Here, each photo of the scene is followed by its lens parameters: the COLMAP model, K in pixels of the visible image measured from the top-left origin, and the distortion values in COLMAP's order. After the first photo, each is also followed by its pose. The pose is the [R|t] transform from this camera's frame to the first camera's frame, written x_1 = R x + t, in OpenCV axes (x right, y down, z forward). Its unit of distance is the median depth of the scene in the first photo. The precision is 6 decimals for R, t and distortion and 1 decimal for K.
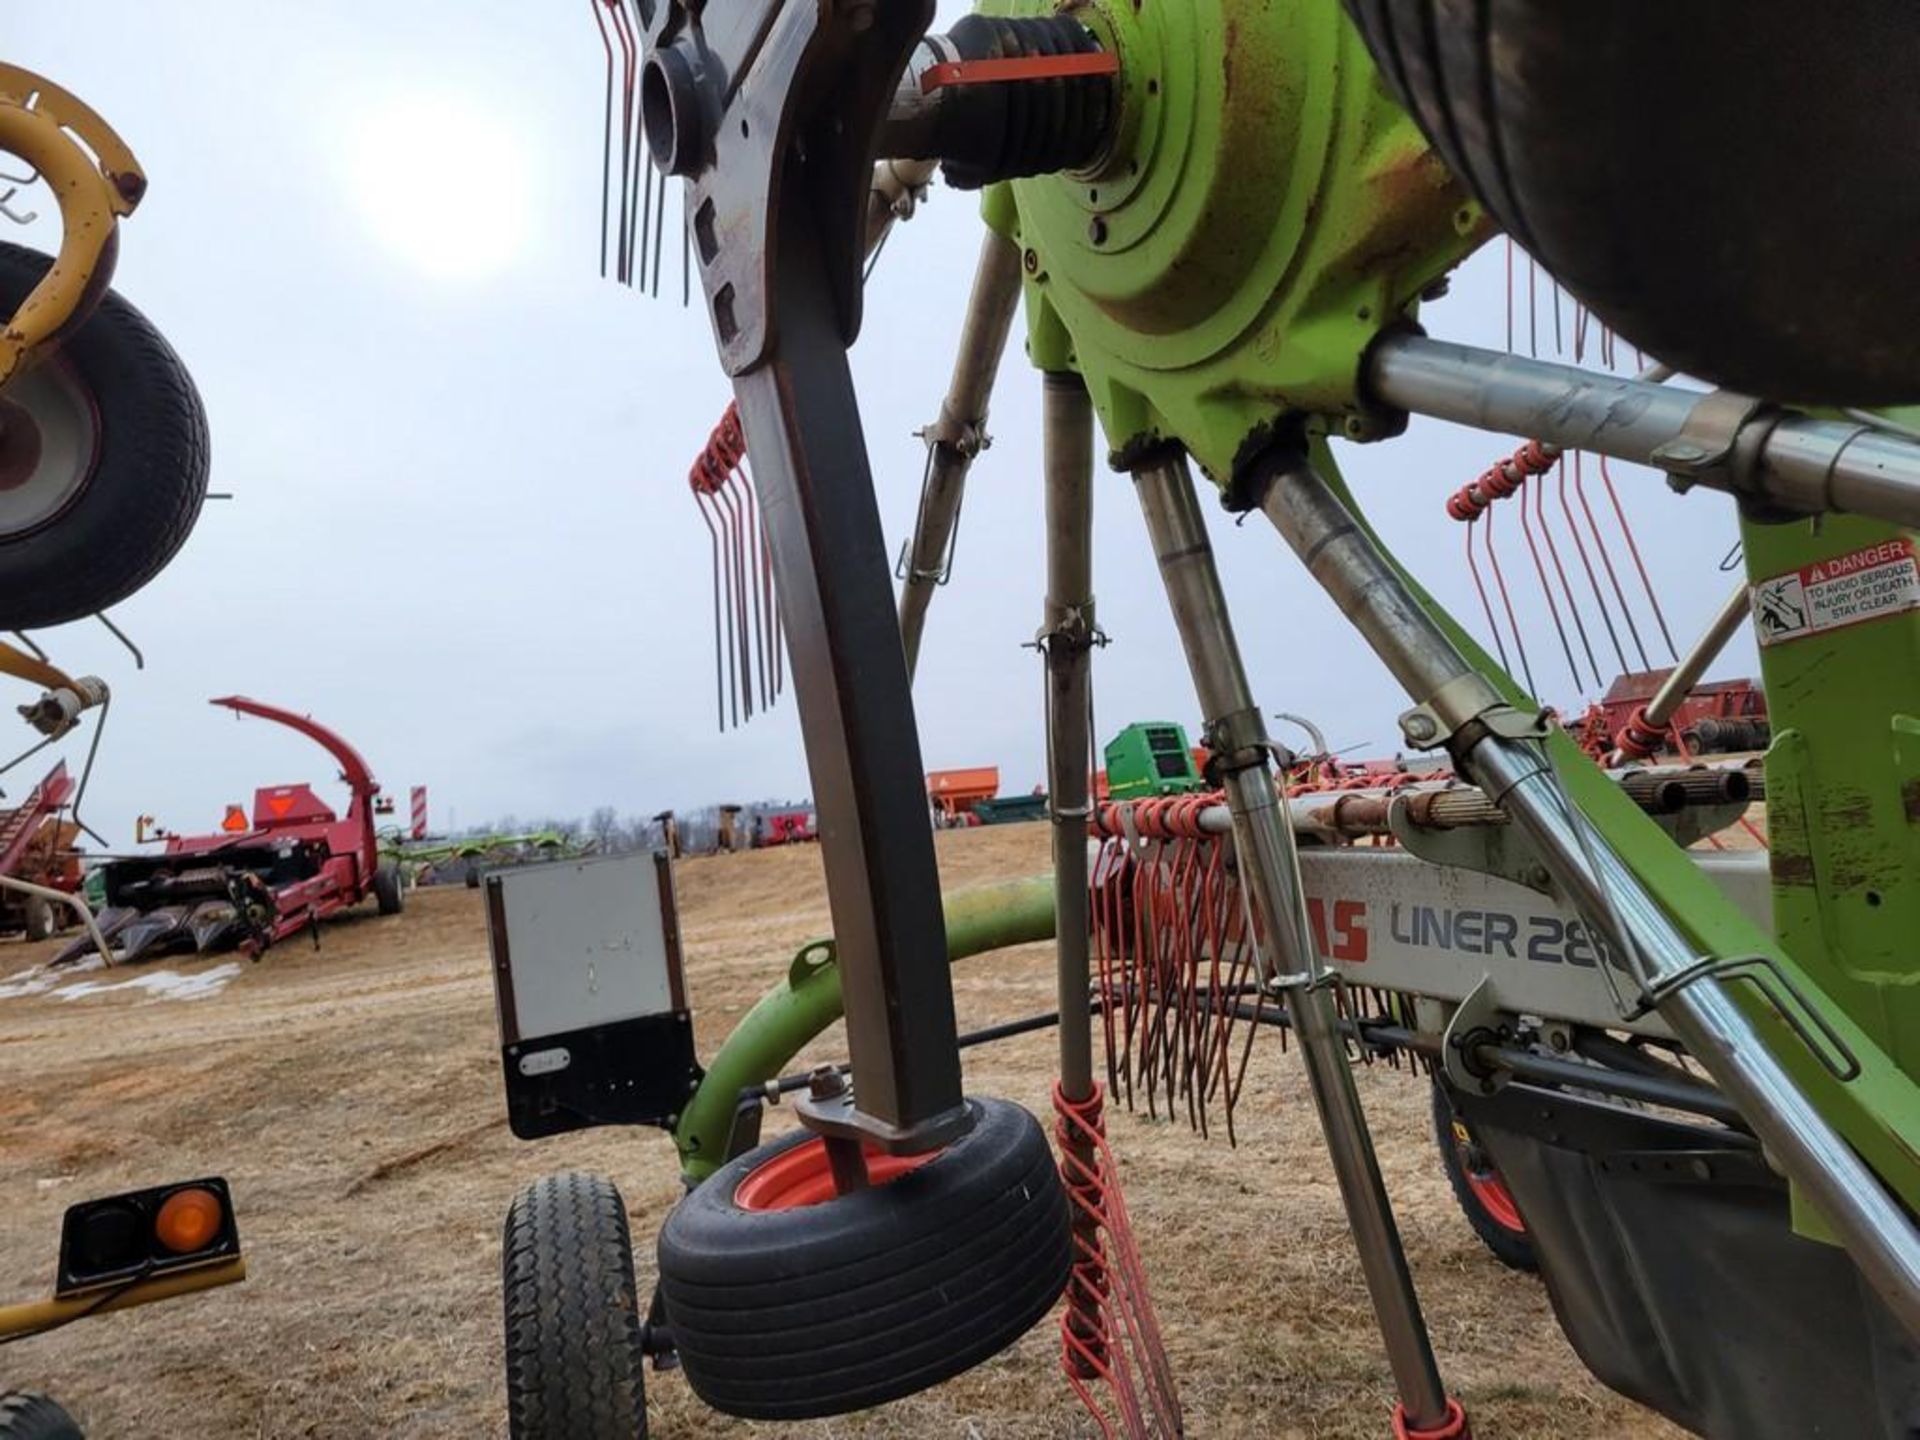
lens RADIAL K [[1451.1, 0, 935.5], [0, 1451.1, 711.7], [0, 0, 1]] dist [0.071671, -0.077682]
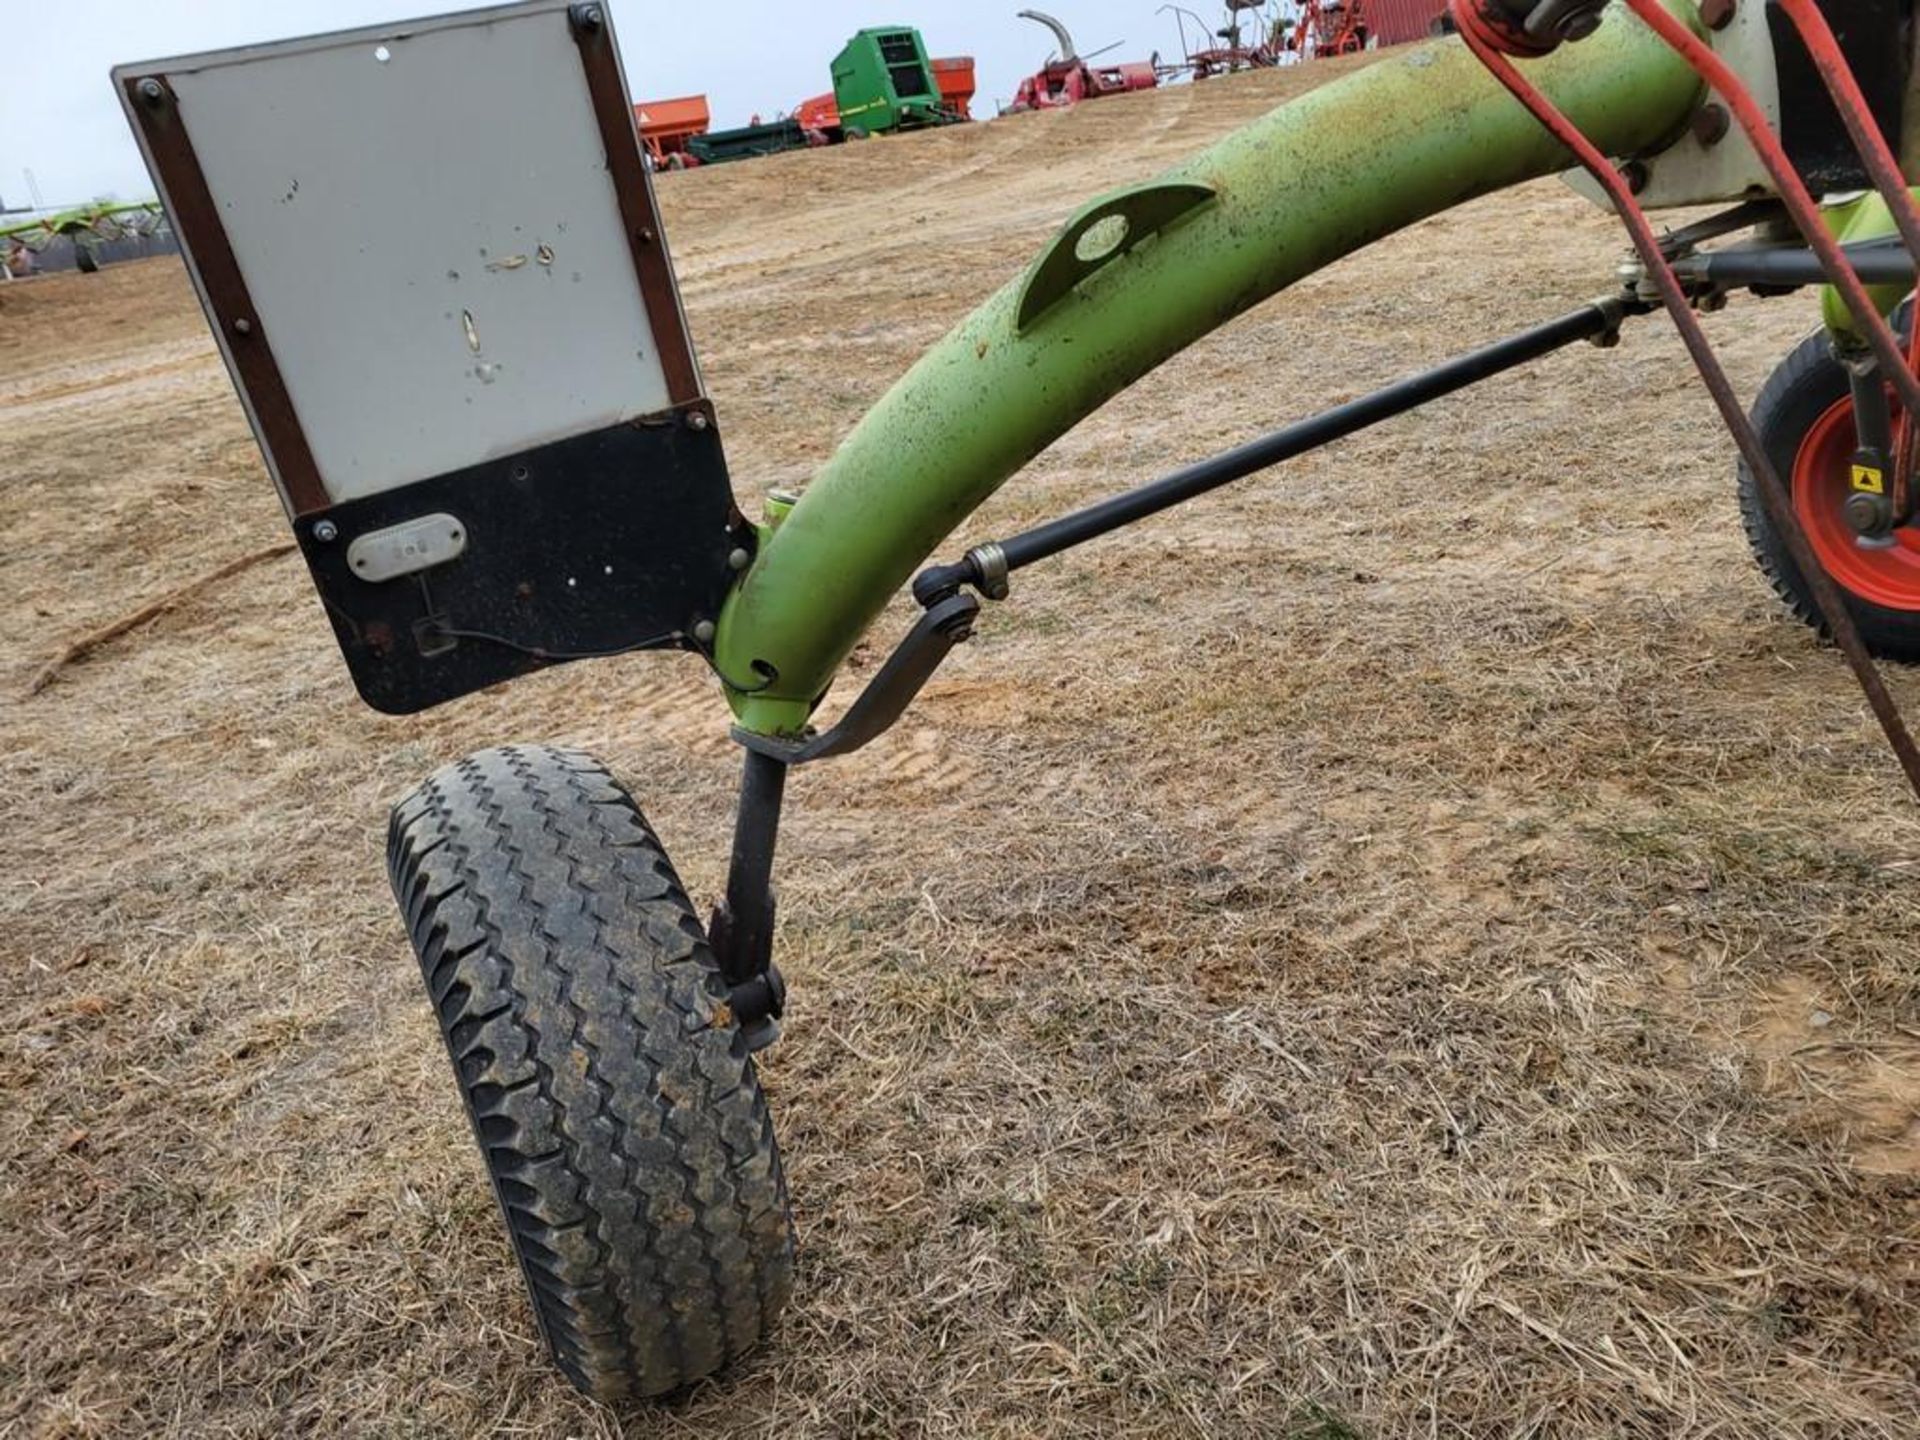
lens RADIAL K [[1371.4, 0, 958.1], [0, 1371.4, 715.2], [0, 0, 1]] dist [0.072114, -0.043122]
pose [[0.971486, -0.133438, 0.195984, -0.131037], [0.035406, 0.898974, 0.436569, 0.073928], [-0.234440, -0.417181, 0.878065, 0.387947]]
